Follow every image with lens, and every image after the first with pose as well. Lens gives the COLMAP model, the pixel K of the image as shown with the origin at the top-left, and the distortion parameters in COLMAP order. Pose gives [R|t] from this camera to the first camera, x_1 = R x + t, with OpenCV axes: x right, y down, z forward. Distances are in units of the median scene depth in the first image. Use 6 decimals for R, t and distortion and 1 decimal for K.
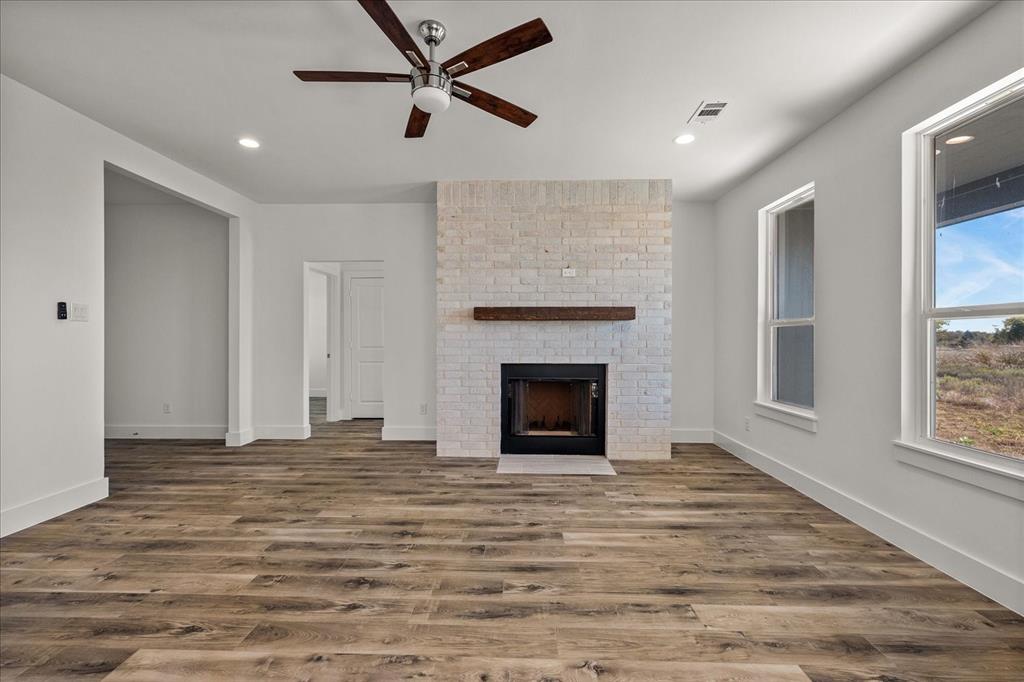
lens RADIAL K [[439.3, 0, 512.4], [0, 439.3, 338.8], [0, 0, 1]] dist [0.000899, 0.000096]
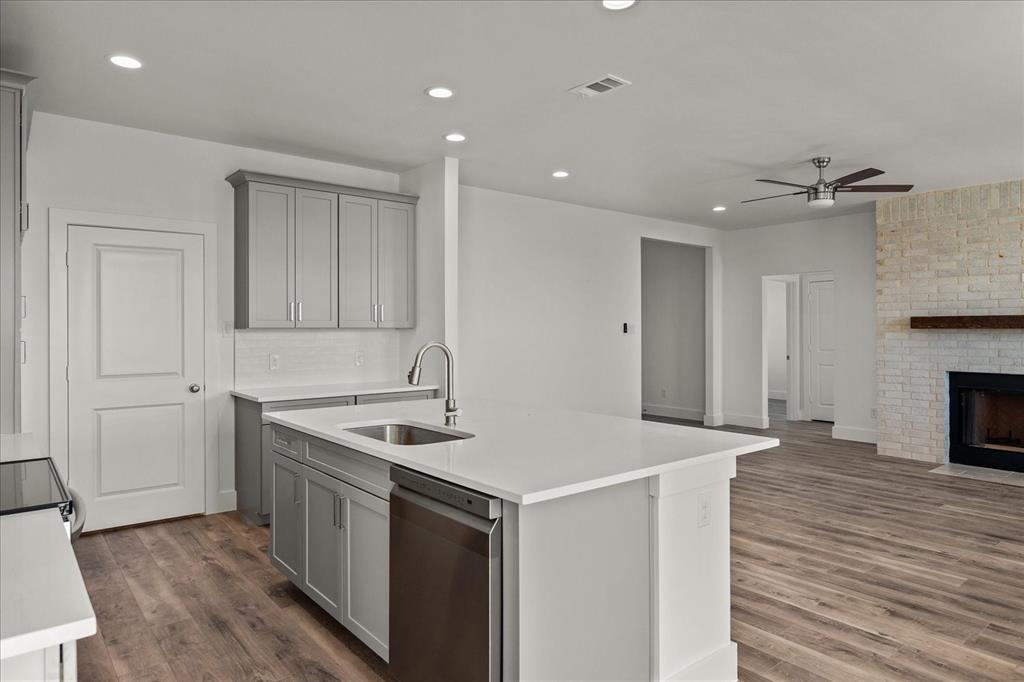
lens RADIAL K [[628.8, 0, 513.0], [0, 628.8, 326.4], [0, 0, 1]] dist [0.001233, 0.002726]
pose [[0.655621, -0.005437, -0.755070, 0.418063], [-0.000135, 0.999973, -0.007318, -0.036239], [0.755090, 0.004900, 0.655603, -0.704948]]
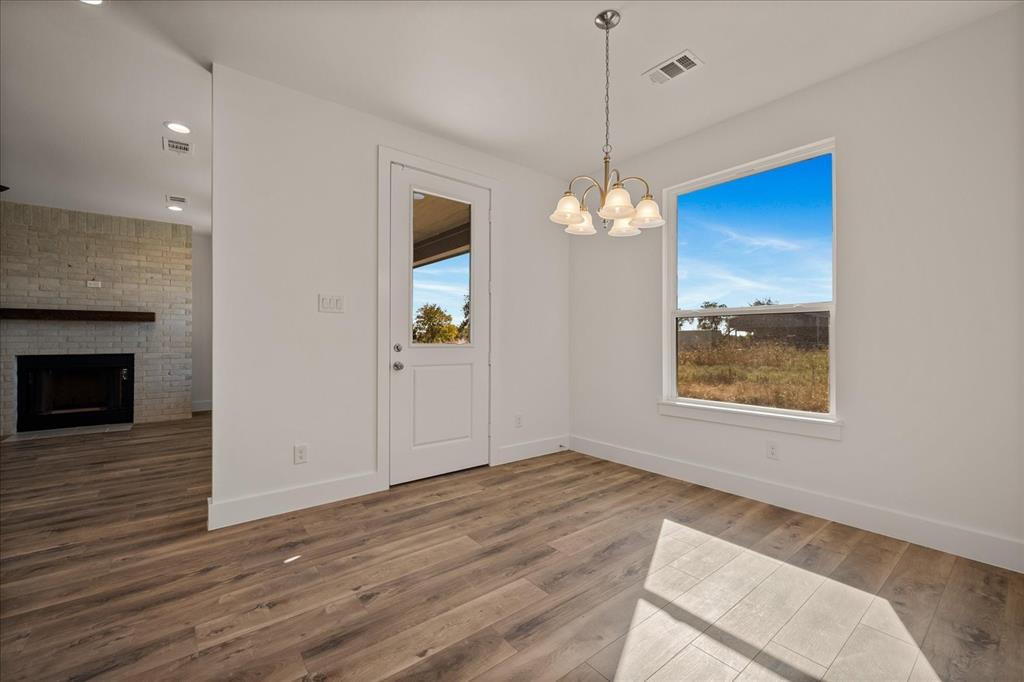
lens RADIAL K [[427.6, 0, 516.2], [0, 427.6, 336.6], [0, 0, 1]] dist [-0.004007, 0.000224]
pose [[0.757902, 0.001039, 0.652367, 0.253666], [0.007003, 0.999928, -0.009729, 0.026230], [-0.652331, 0.011942, 0.757841, -0.771428]]
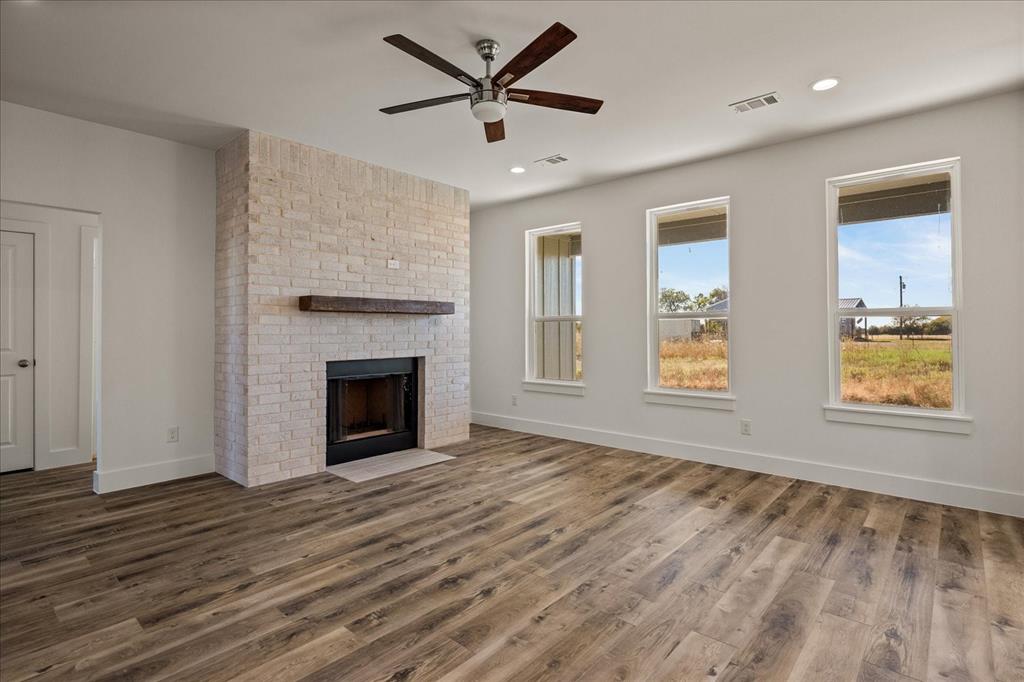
lens RADIAL K [[504.6, 0, 510.4], [0, 504.6, 324.7], [0, 0, 1]] dist [-0.000648, -0.000628]
pose [[0.647325, 0.003713, 0.762205, -0.555758], [0.008623, 0.999888, -0.012194, -0.001000], [-0.762165, 0.014466, 0.647221, 0.082123]]
